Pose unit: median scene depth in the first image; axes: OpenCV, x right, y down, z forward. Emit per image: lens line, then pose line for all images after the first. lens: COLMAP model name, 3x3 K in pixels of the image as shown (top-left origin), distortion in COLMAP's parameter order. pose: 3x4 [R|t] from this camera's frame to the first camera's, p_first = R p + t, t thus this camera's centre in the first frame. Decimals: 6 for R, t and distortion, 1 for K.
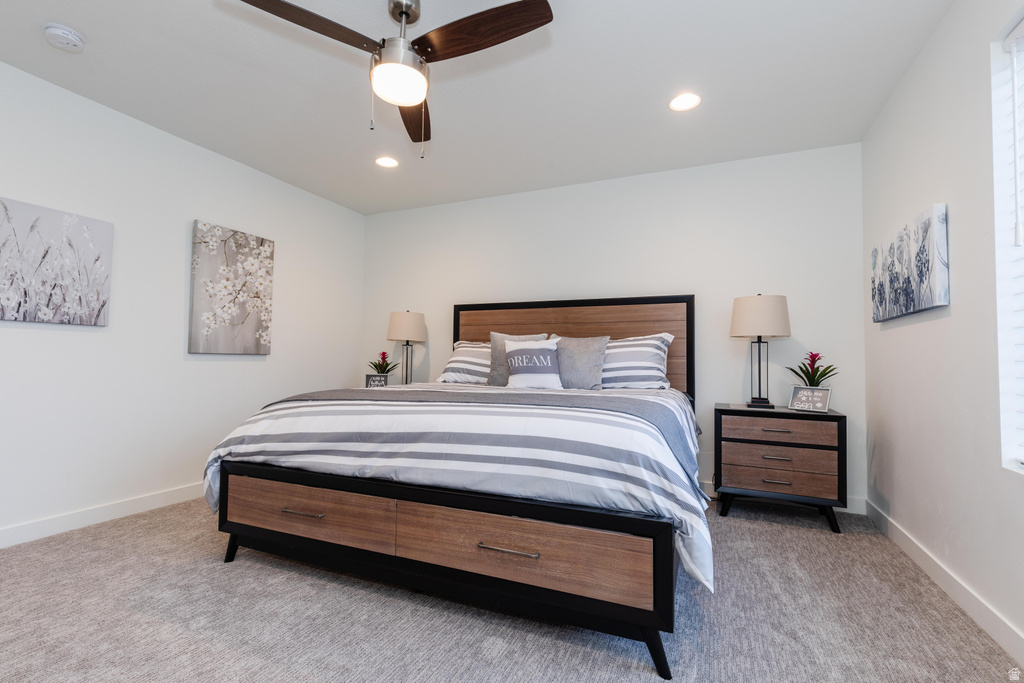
lens RADIAL K [[460.7, 0, 512.0], [0, 460.7, 341.5], [0, 0, 1]] dist [0.008105, 0.000118]
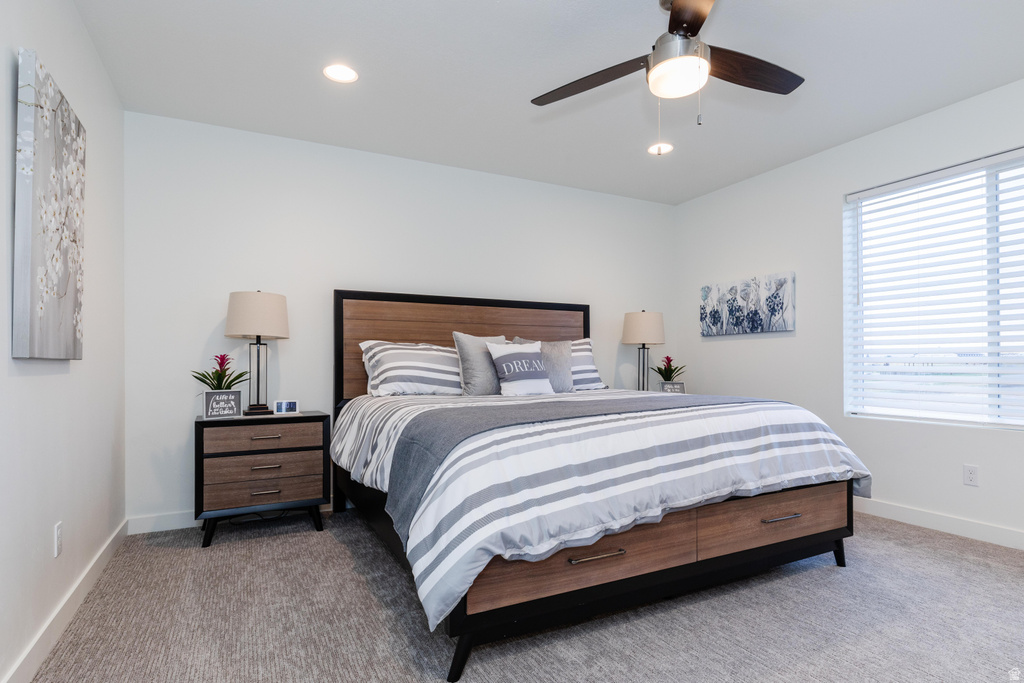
lens RADIAL K [[534.3, 0, 513.9], [0, 534.3, 357.9], [0, 0, 1]] dist [-0.000767, -0.000075]
pose [[0.637179, -0.002692, 0.770711, -0.824587], [-0.023736, 0.999451, 0.023114, 0.002375], [-0.770350, -0.033021, 0.636765, 0.342046]]
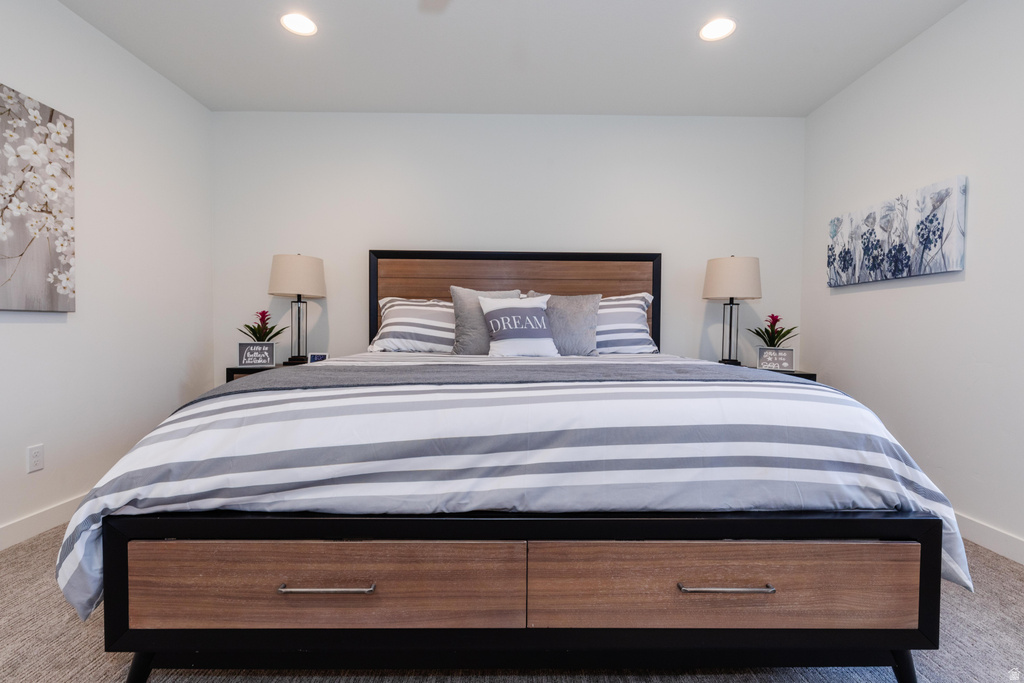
lens RADIAL K [[466.1, 0, 513.8], [0, 466.1, 337.4], [0, 0, 1]] dist [0.003733, 0.000169]
pose [[0.914409, -0.011705, 0.404623, -0.307218], [-0.015783, 0.997791, 0.064532, 0.015705], [-0.404485, -0.065395, 0.912204, 0.265259]]
